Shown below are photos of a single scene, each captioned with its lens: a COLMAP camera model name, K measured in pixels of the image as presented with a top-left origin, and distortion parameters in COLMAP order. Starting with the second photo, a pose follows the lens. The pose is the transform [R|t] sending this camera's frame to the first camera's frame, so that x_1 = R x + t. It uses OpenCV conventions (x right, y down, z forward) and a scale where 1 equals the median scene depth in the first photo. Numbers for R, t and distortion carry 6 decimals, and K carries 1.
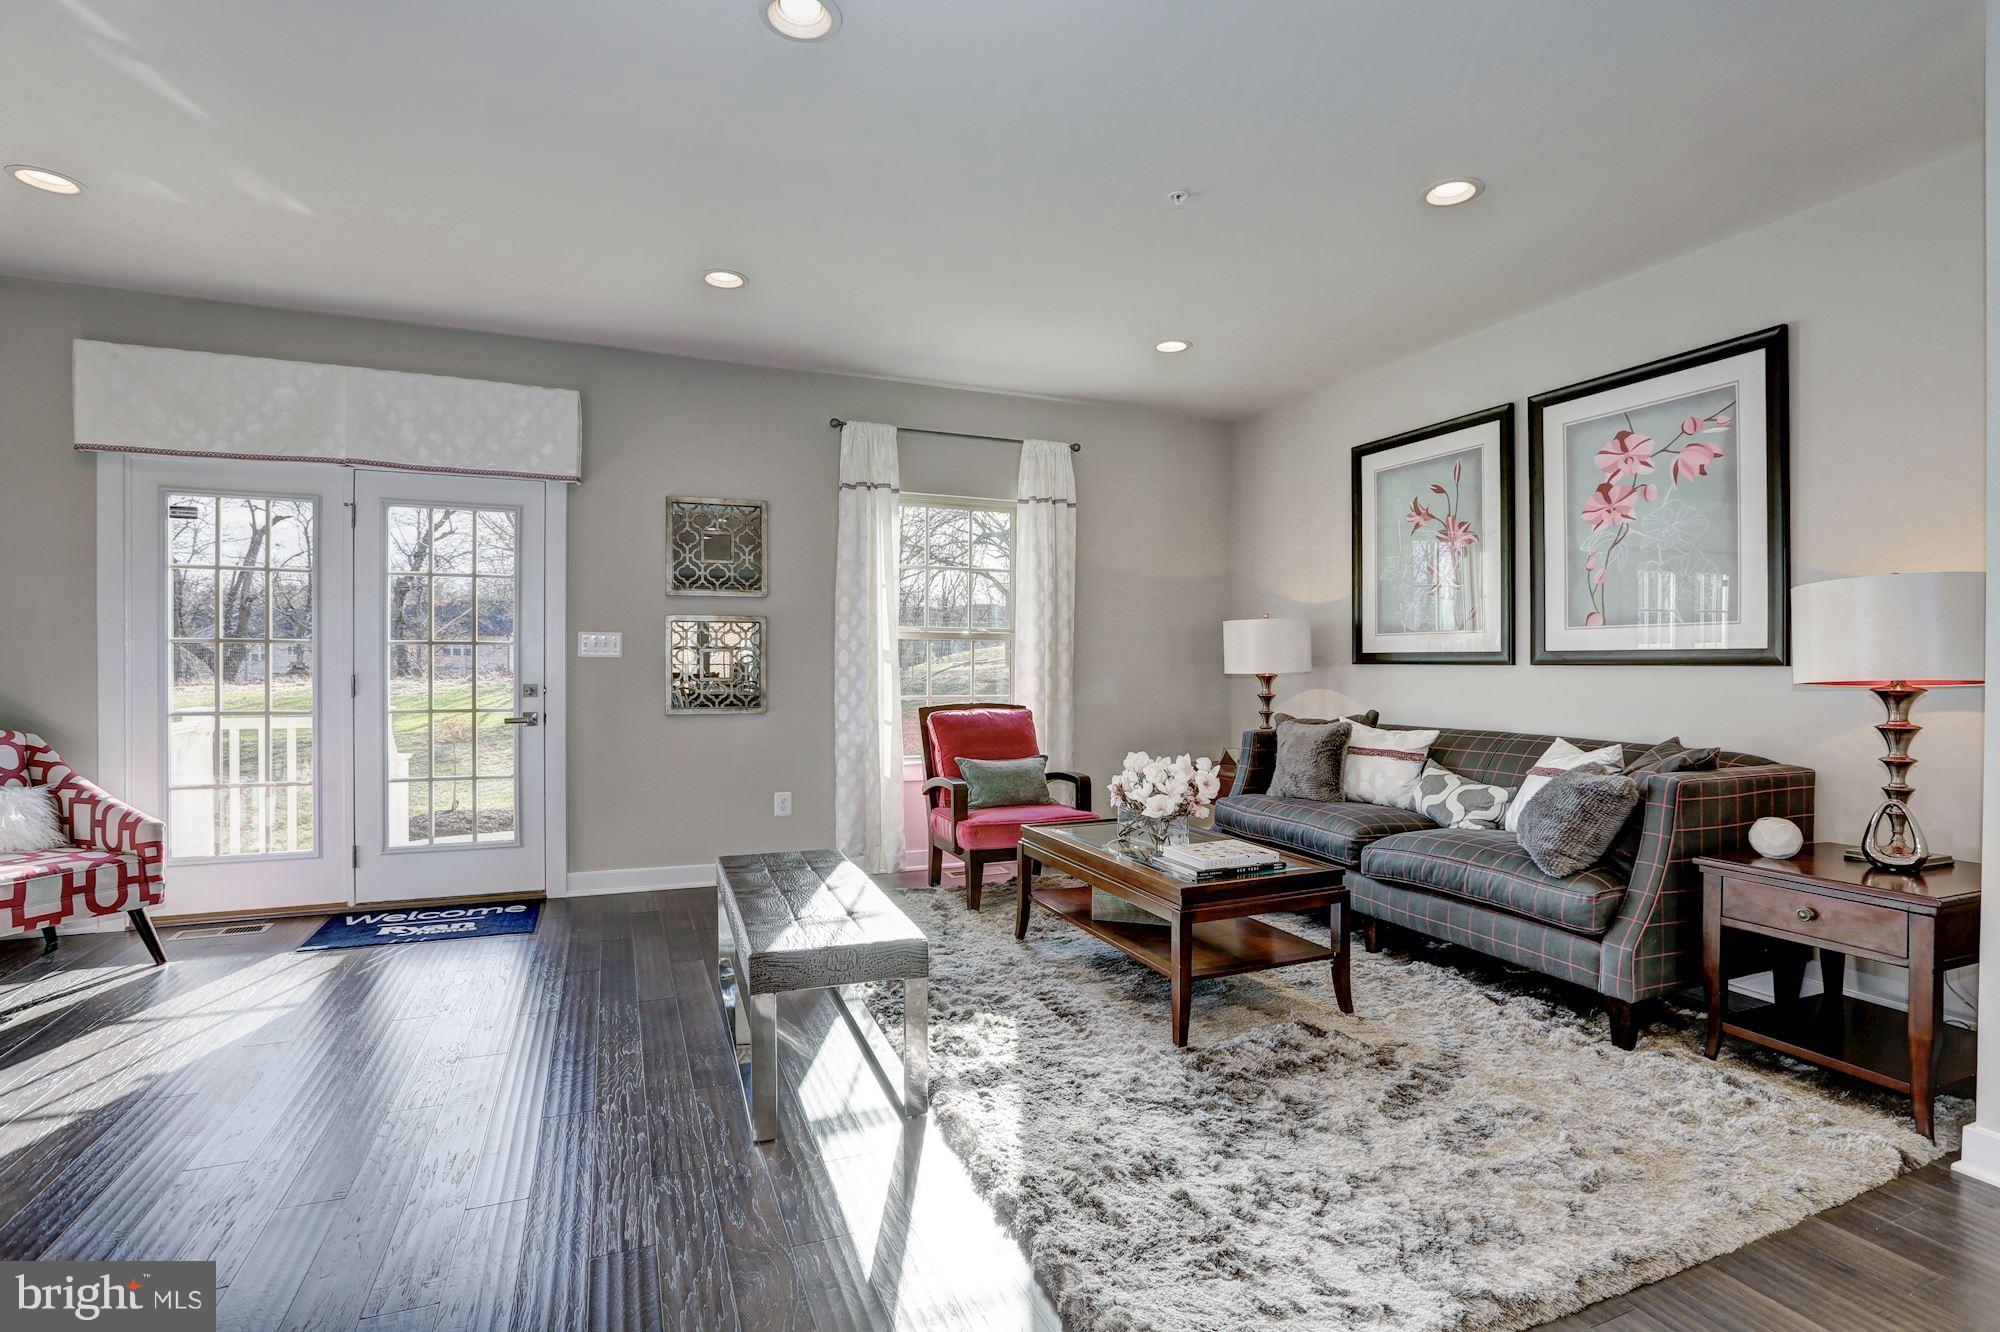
lens RADIAL K [[918.3, 0, 998.8], [0, 918.3, 669.4], [0, 0, 1]] dist [-0.031743, 0.006867]
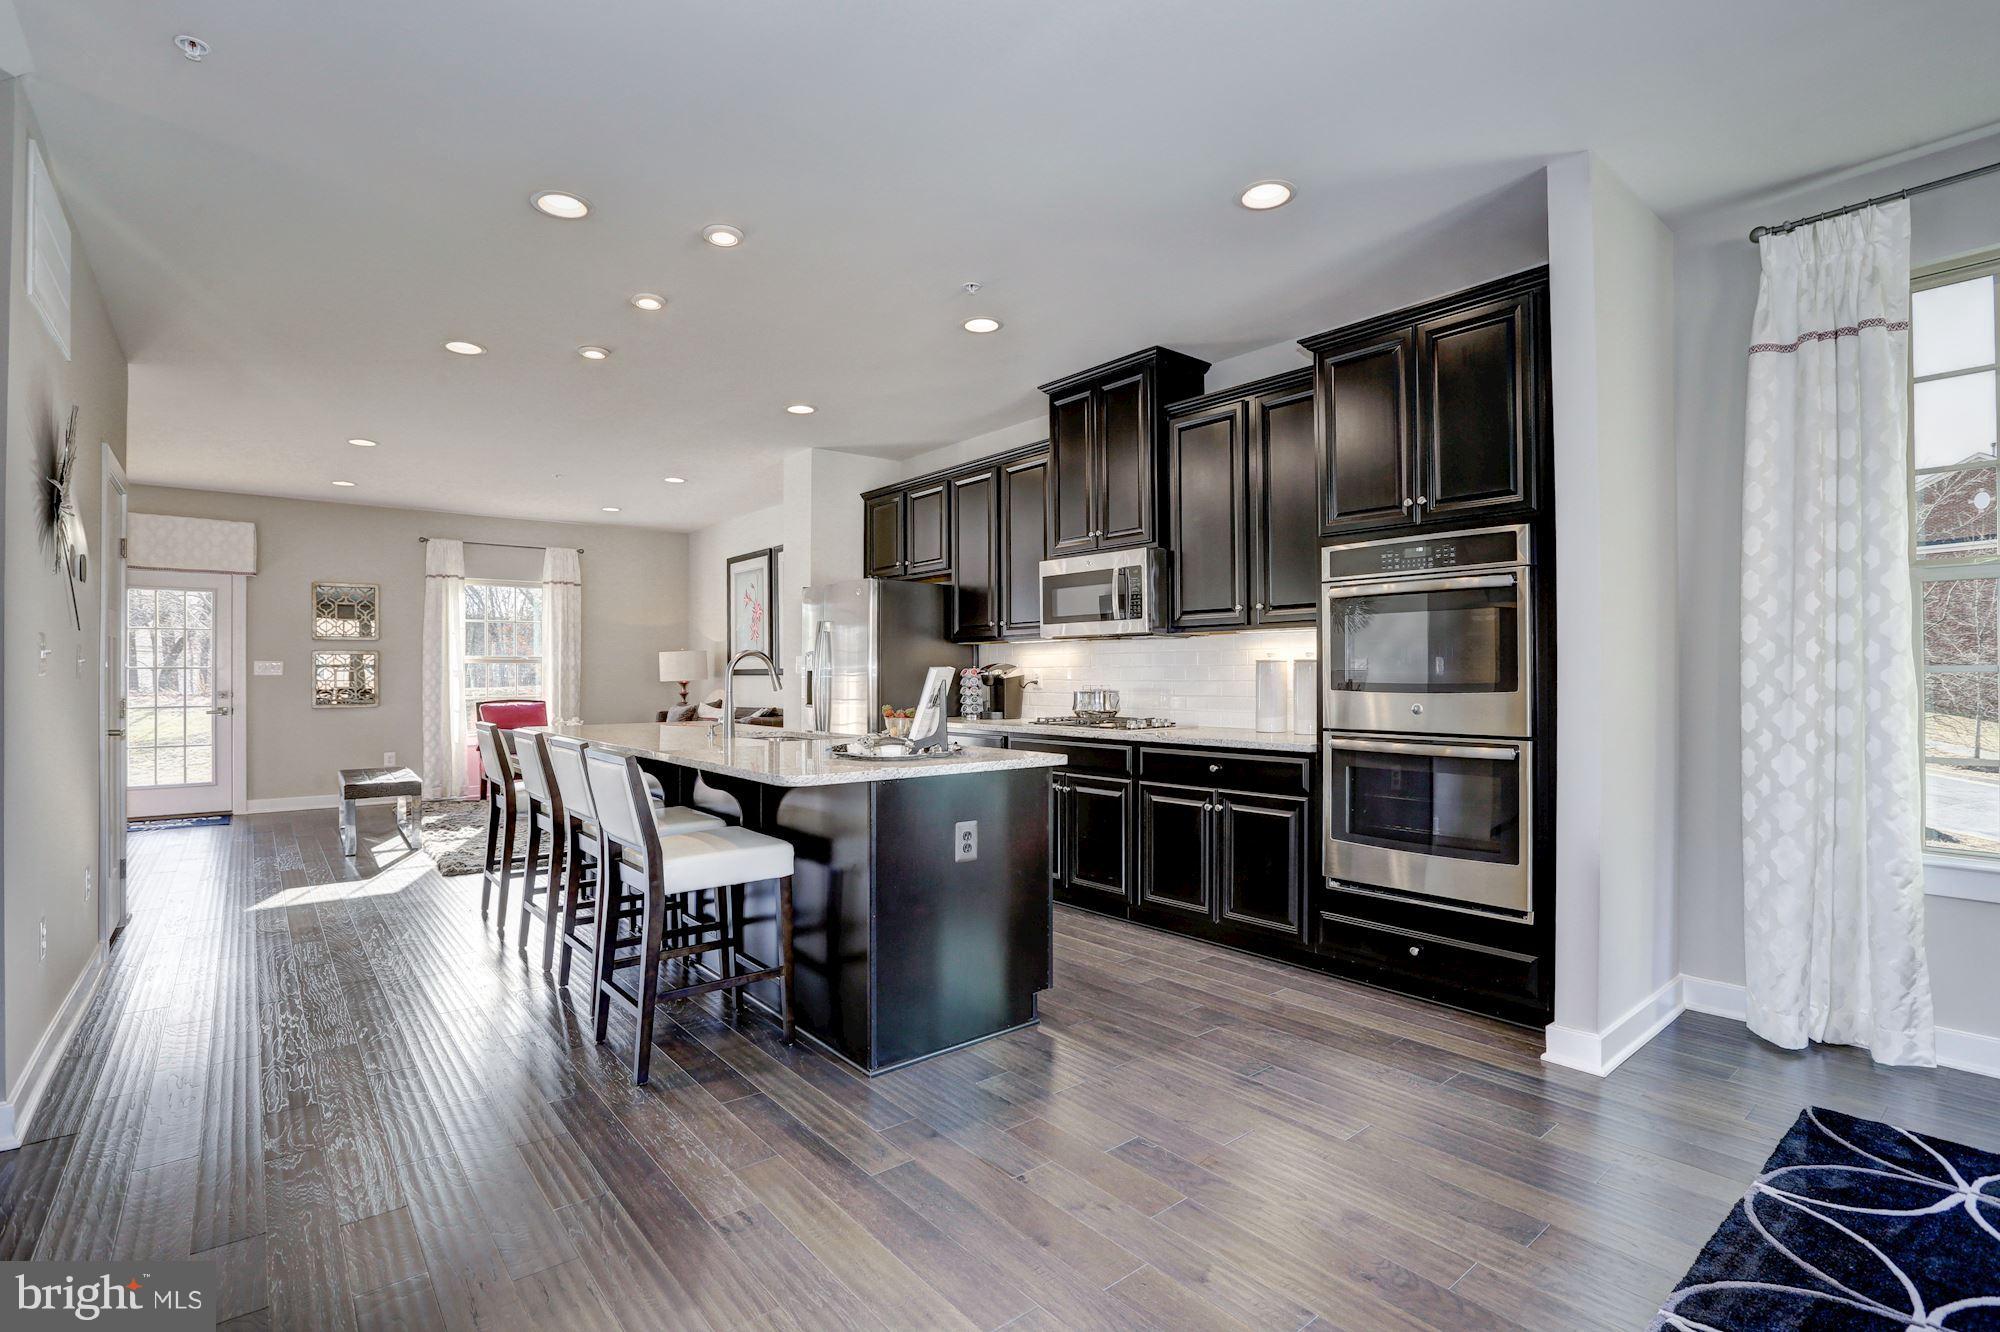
lens RADIAL K [[918.3, 0, 969.5], [0, 918.3, 667.0], [0, 0, 1]] dist [-0.031743, 0.006867]
pose [[0.967195, -0.007075, 0.253938, 0.417487], [0.010975, 0.999843, -0.013945, 0.009324], [-0.253800, 0.016275, 0.967120, -1.000856]]
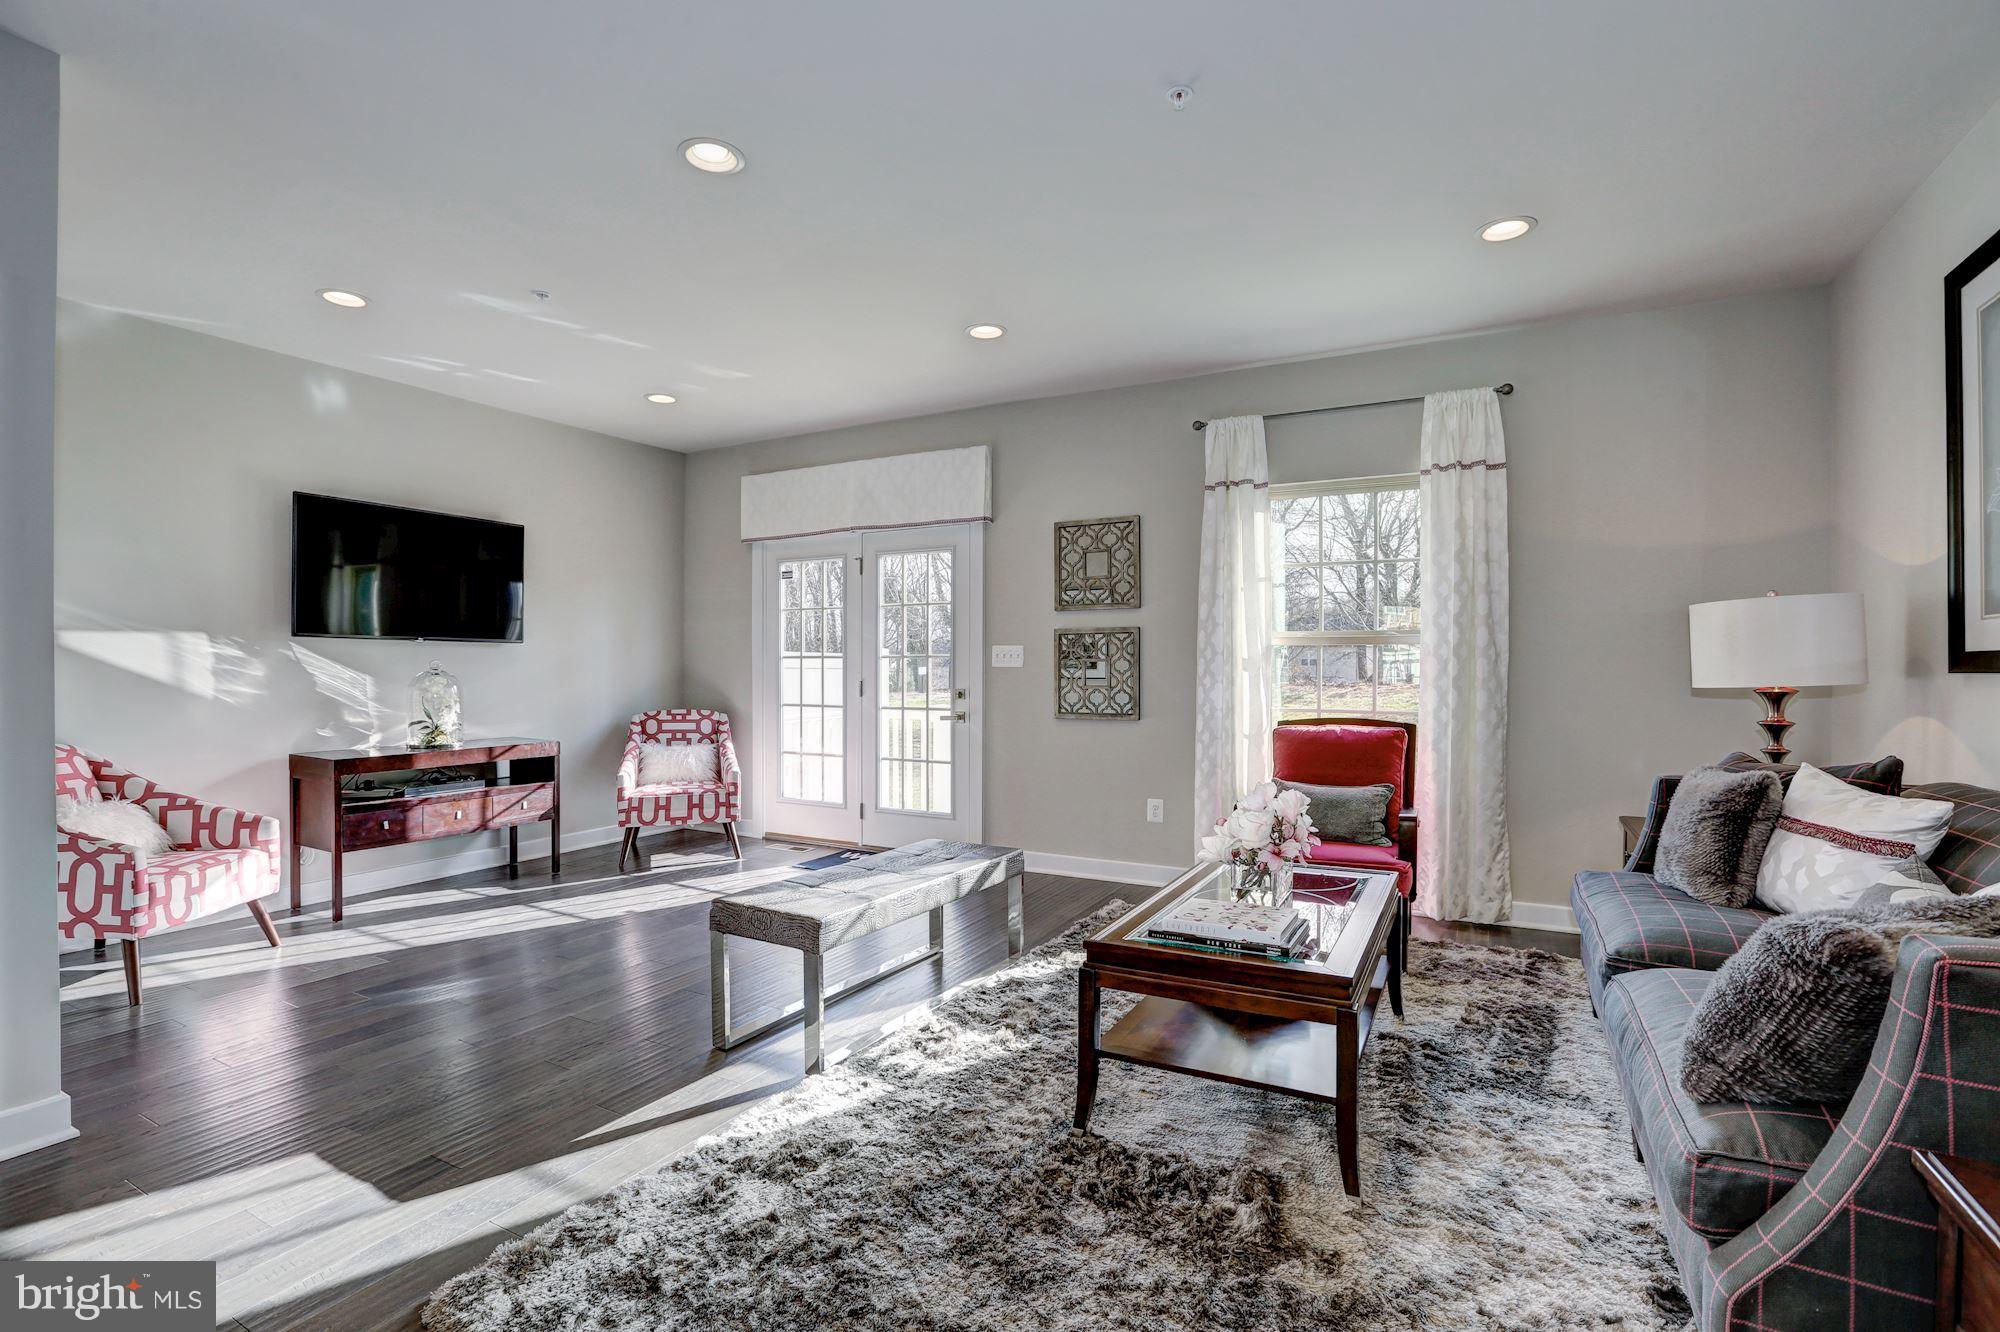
lens RADIAL K [[918.3, 0, 992.4], [0, 918.3, 662.5], [0, 0, 1]] dist [-0.031743, 0.006867]
pose [[0.632514, -0.008469, -0.774502, 0.469085], [-0.006443, 0.999848, -0.016195, 0.000323], [0.774522, 0.015234, 0.632364, 0.236162]]
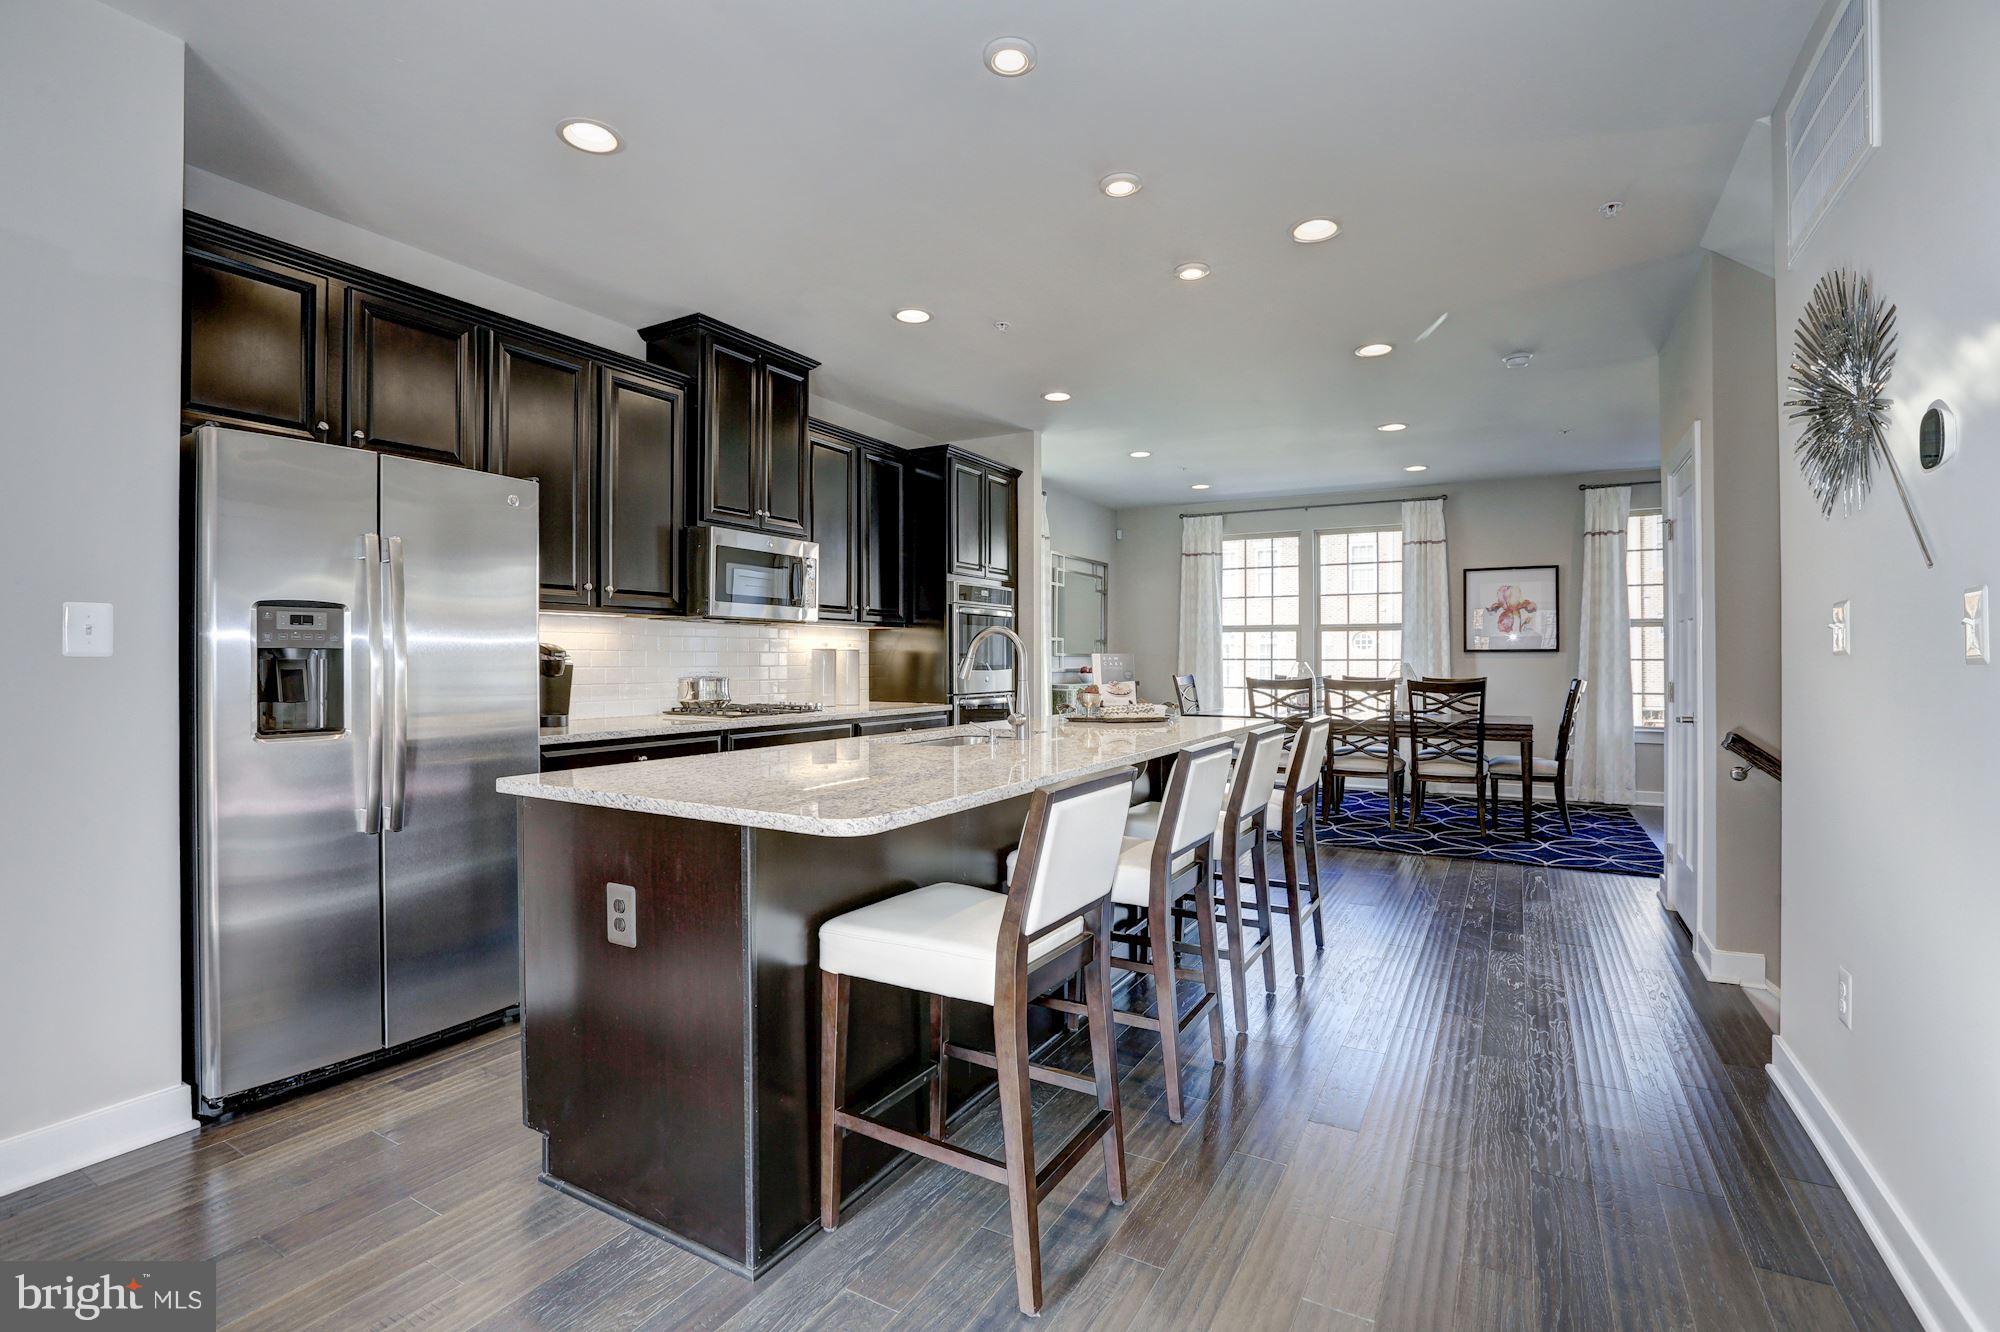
lens RADIAL K [[918.3, 0, 1007.4], [0, 918.3, 660.5], [0, 0, 1]] dist [-0.031743, 0.006867]
pose [[-0.601262, -0.010355, 0.798985, -1.140386], [-0.002522, 0.999936, 0.011062, -0.034885], [-0.799048, 0.004636, -0.601250, 2.817863]]
